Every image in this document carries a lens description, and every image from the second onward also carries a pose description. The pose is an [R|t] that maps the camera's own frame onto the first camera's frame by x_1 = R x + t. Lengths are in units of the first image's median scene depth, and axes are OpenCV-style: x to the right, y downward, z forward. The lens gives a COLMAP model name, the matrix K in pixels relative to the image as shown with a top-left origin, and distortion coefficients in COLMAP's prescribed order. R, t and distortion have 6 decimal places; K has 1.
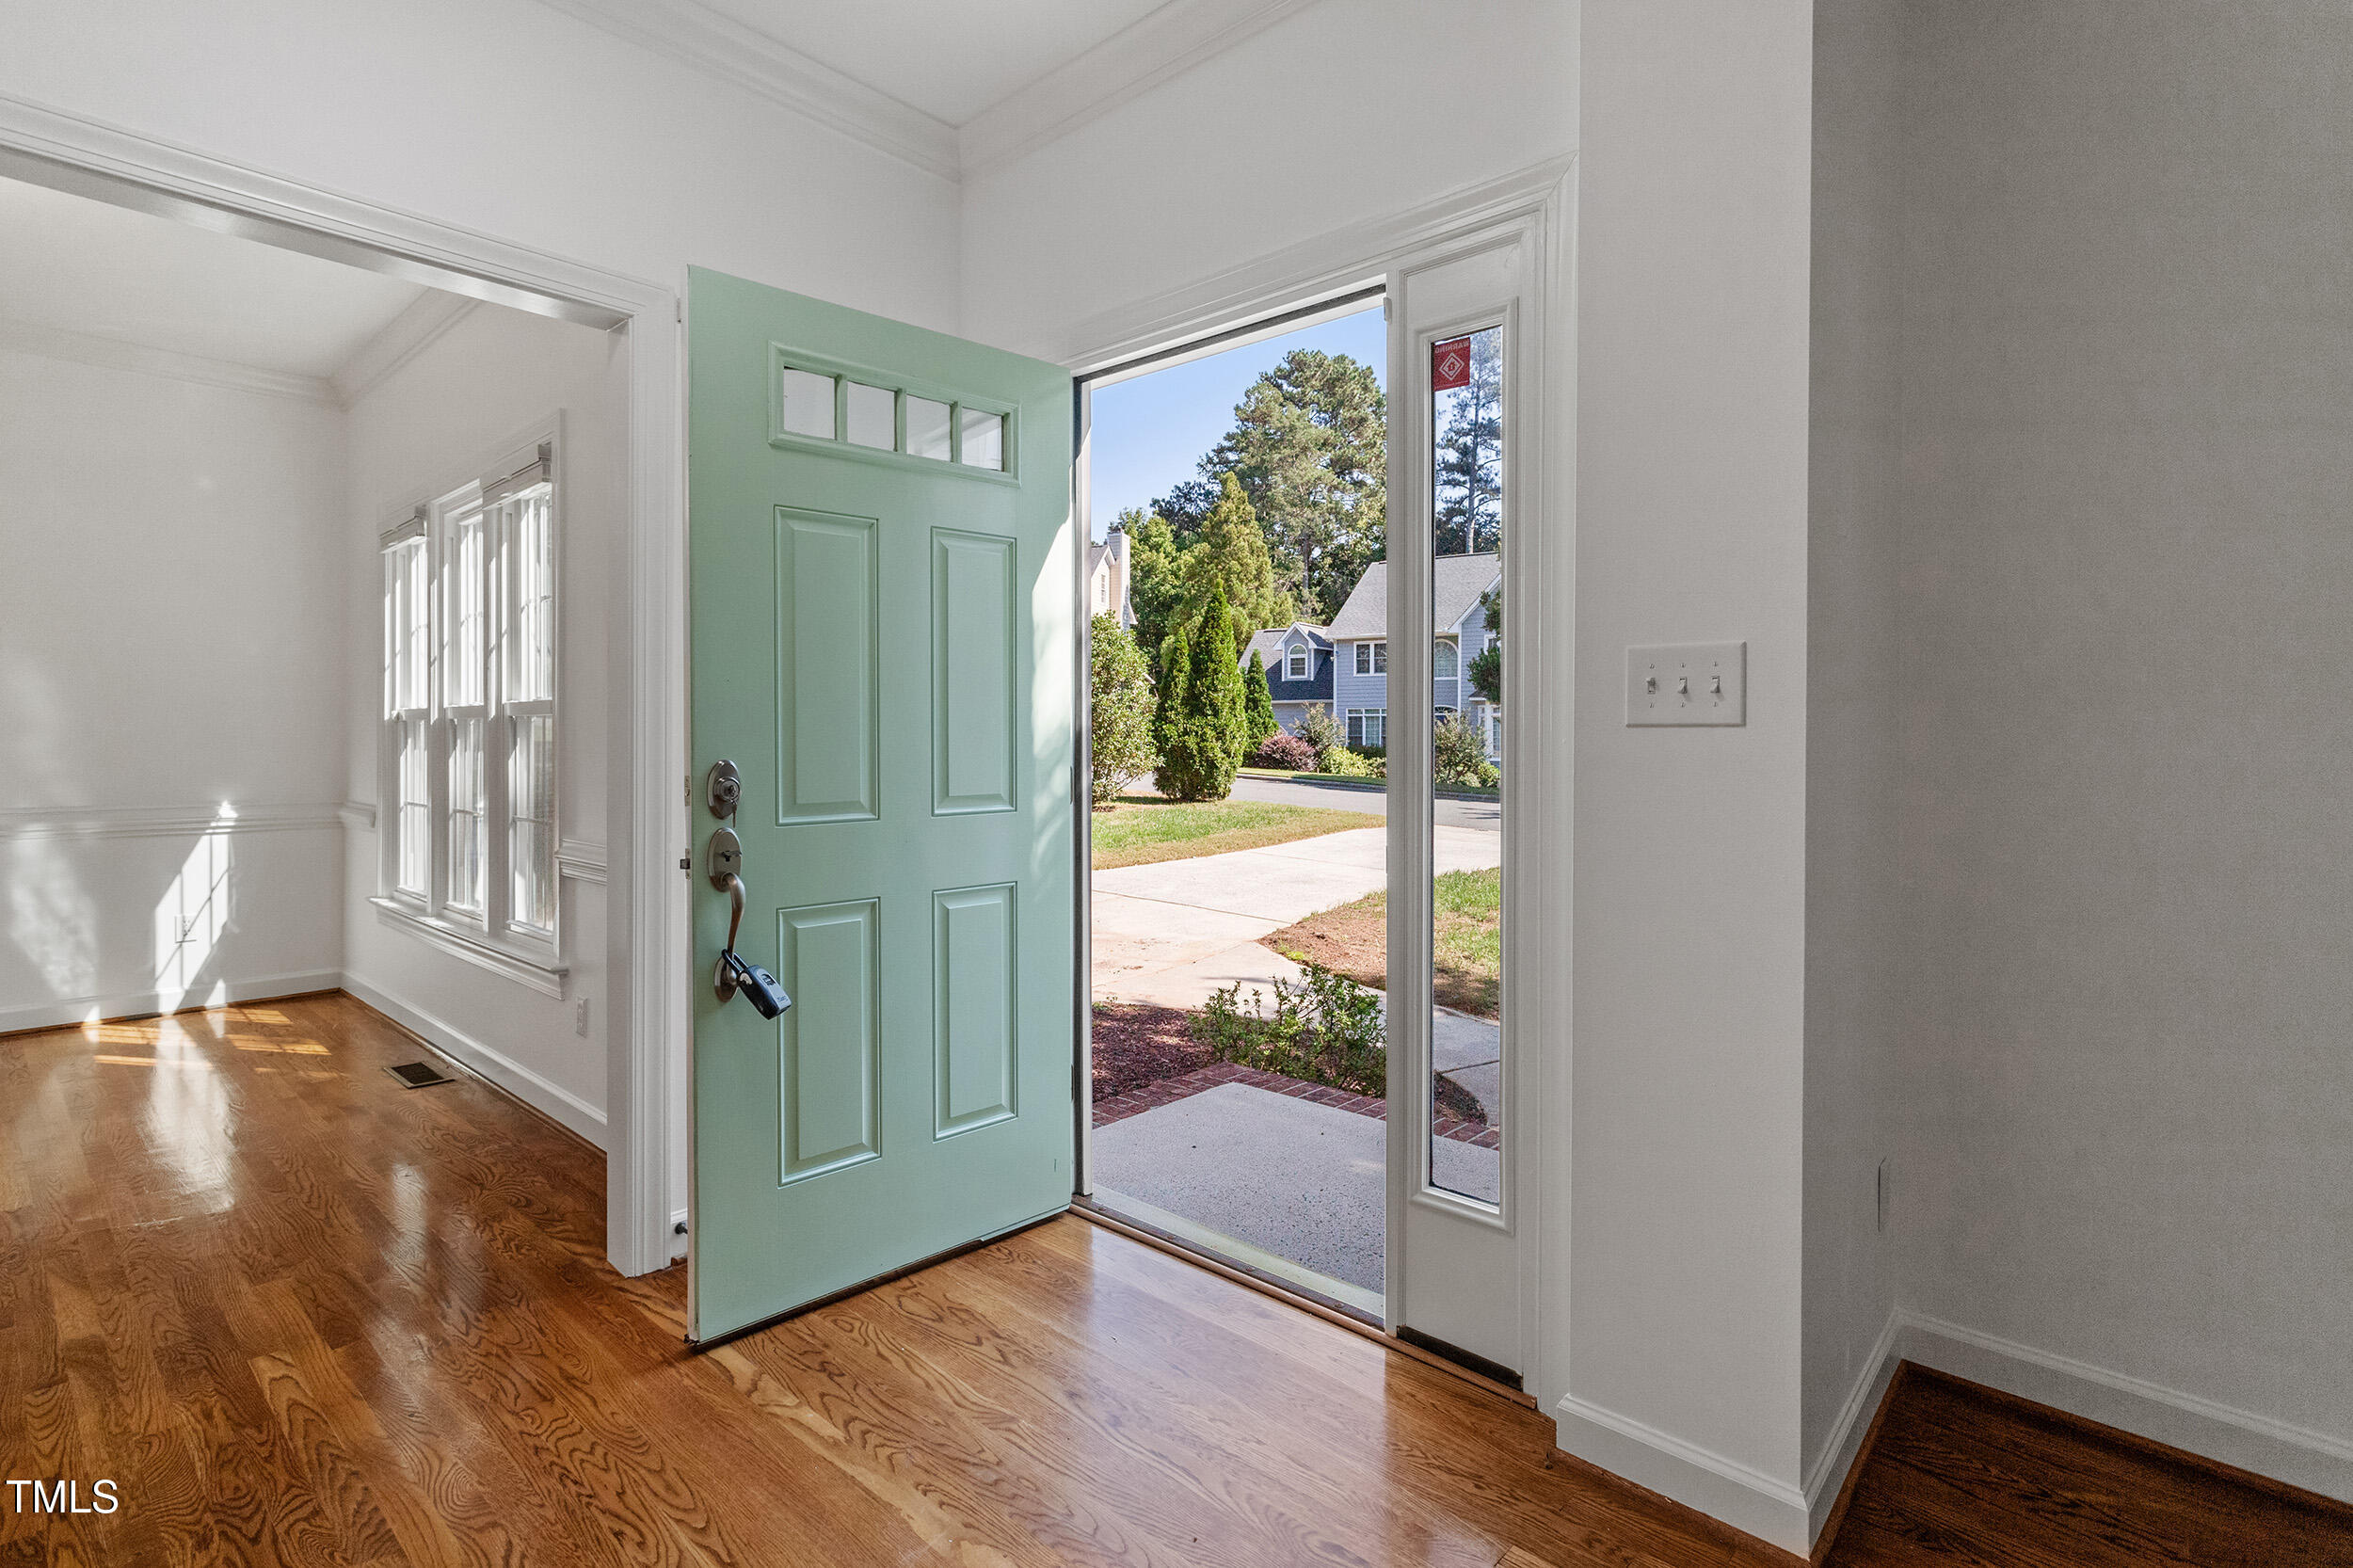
lens RADIAL K [[1127.2, 0, 1161.1], [0, 1127.2, 768.3], [0, 0, 1]] dist [-0.000088, 0.001802]
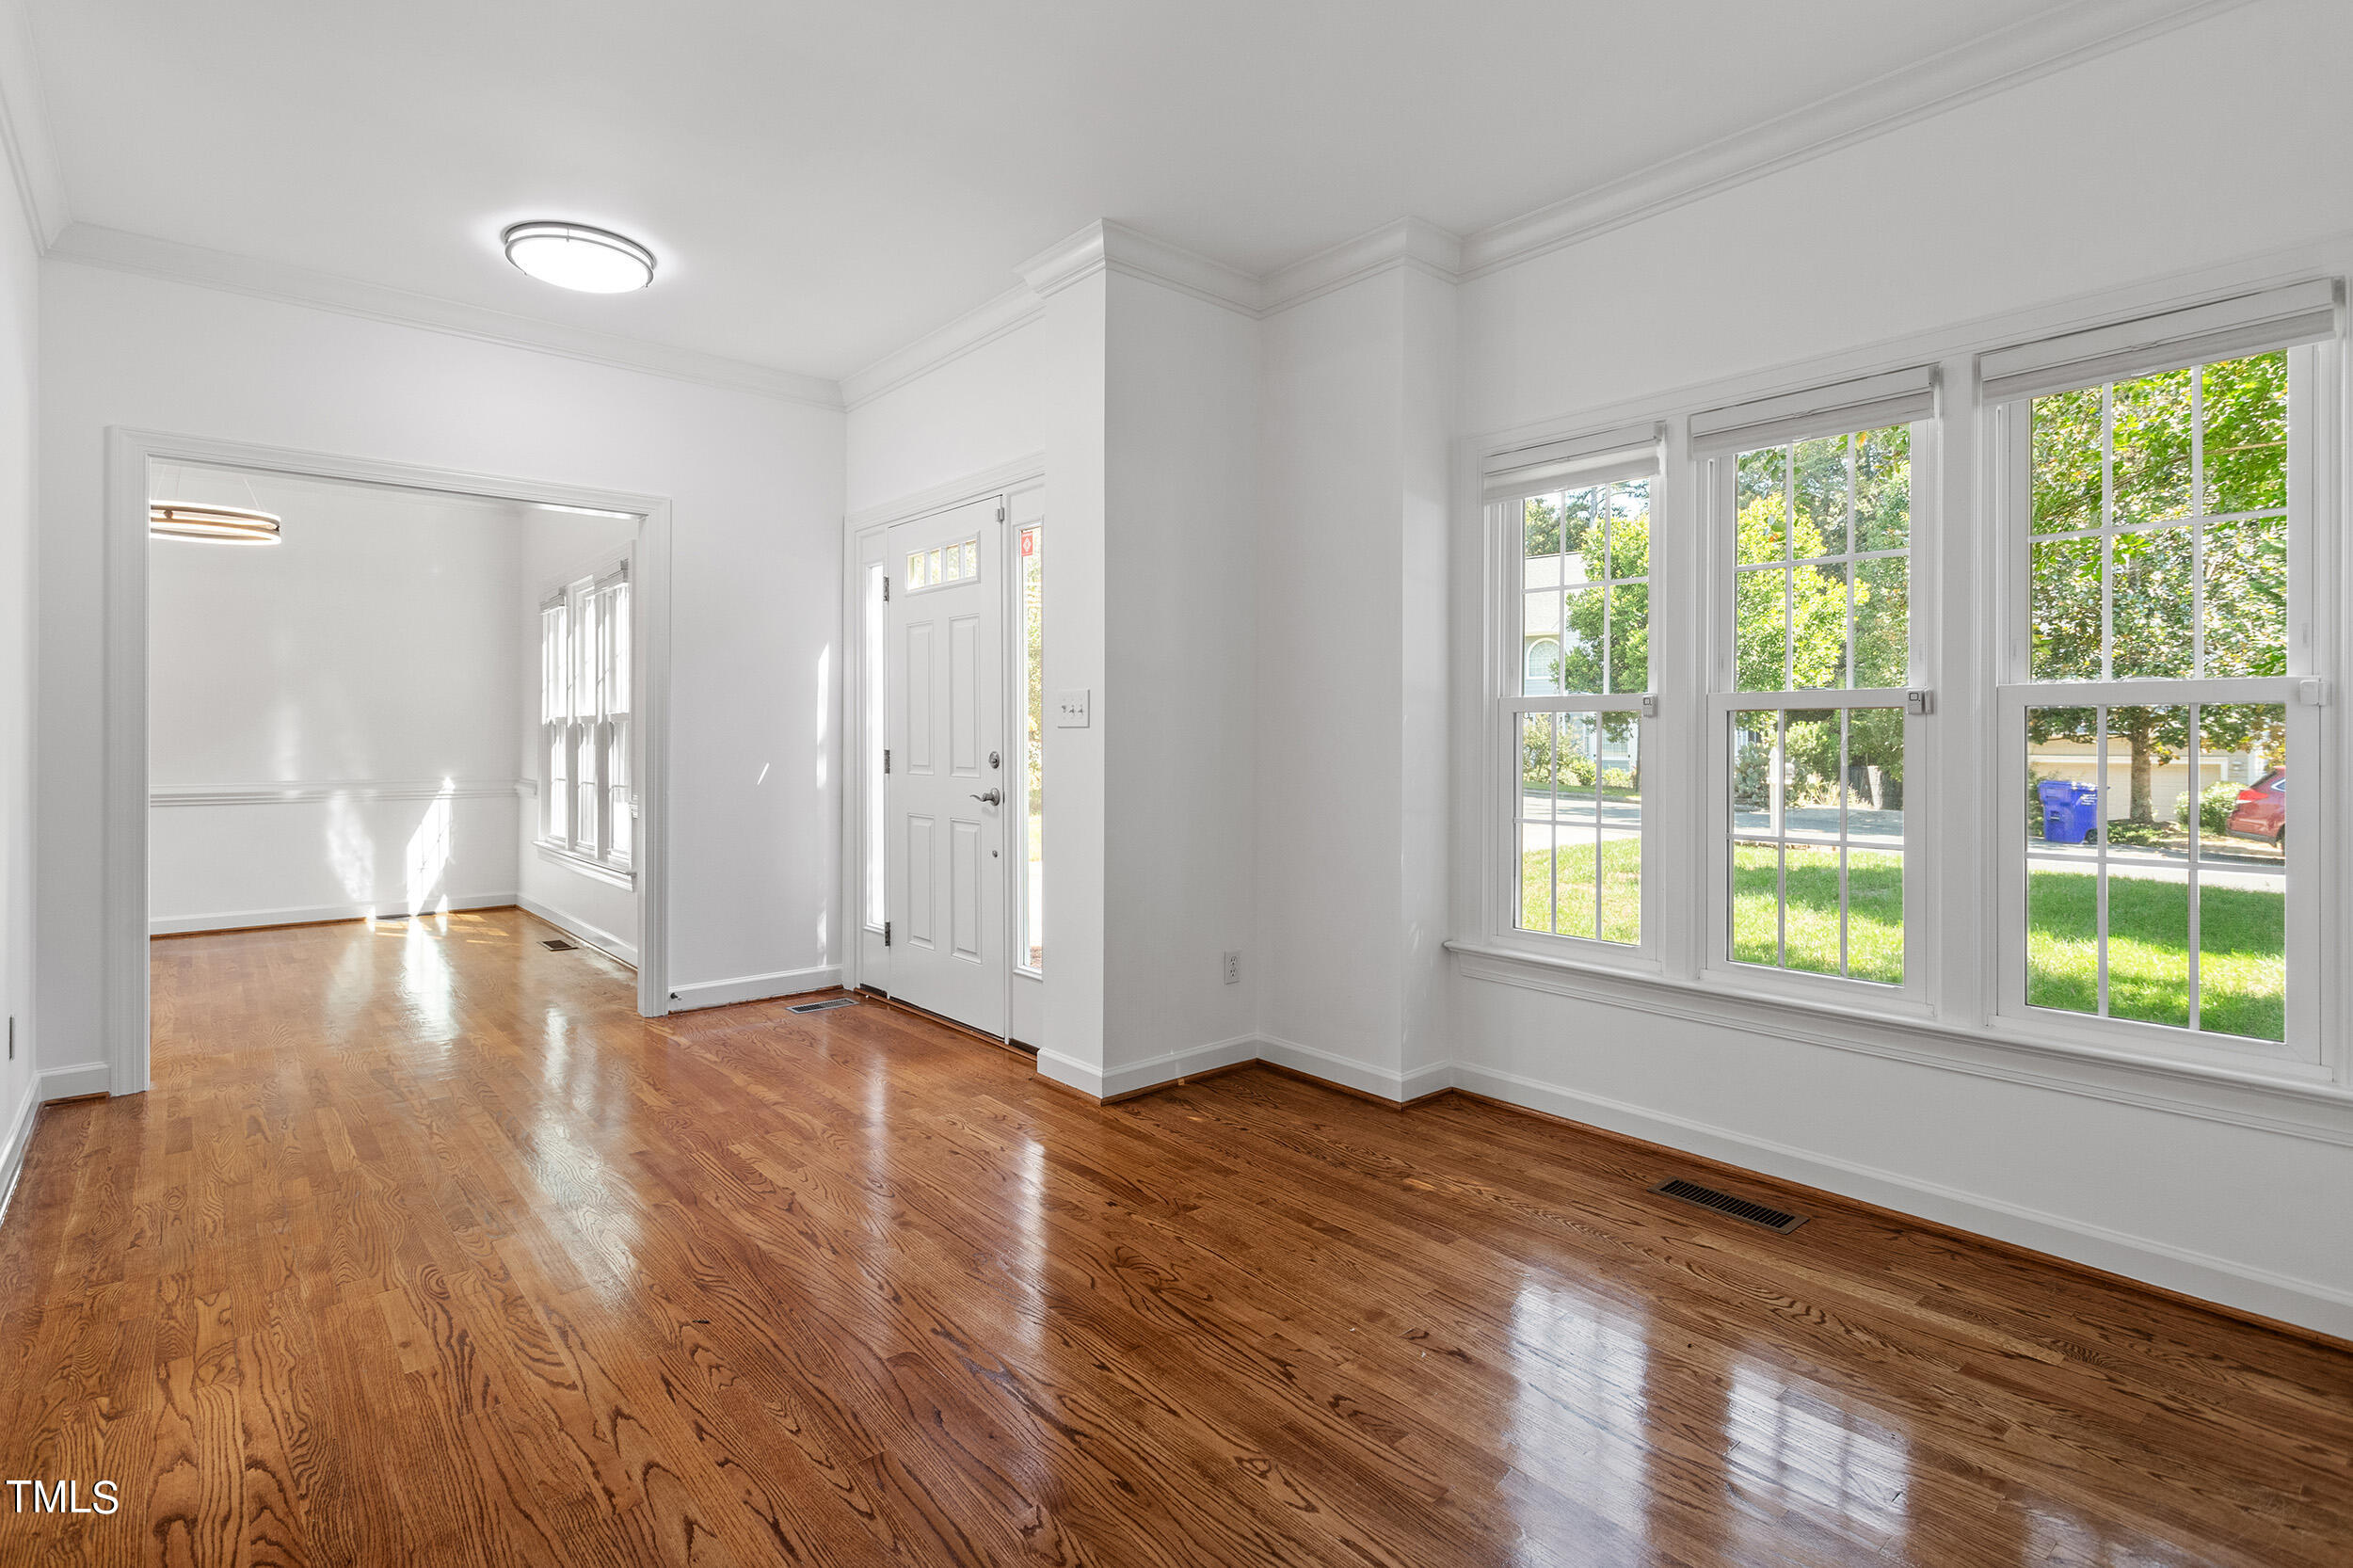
lens RADIAL K [[1127.2, 0, 1152.4], [0, 1127.2, 767.8], [0, 0, 1]] dist [-0.000088, 0.001802]
pose [[0.991919, 0.000992, -0.126868, 0.341937], [-0.001059, 0.999999, -0.000459, 0.016028], [0.126867, 0.000590, 0.991920, -0.431889]]
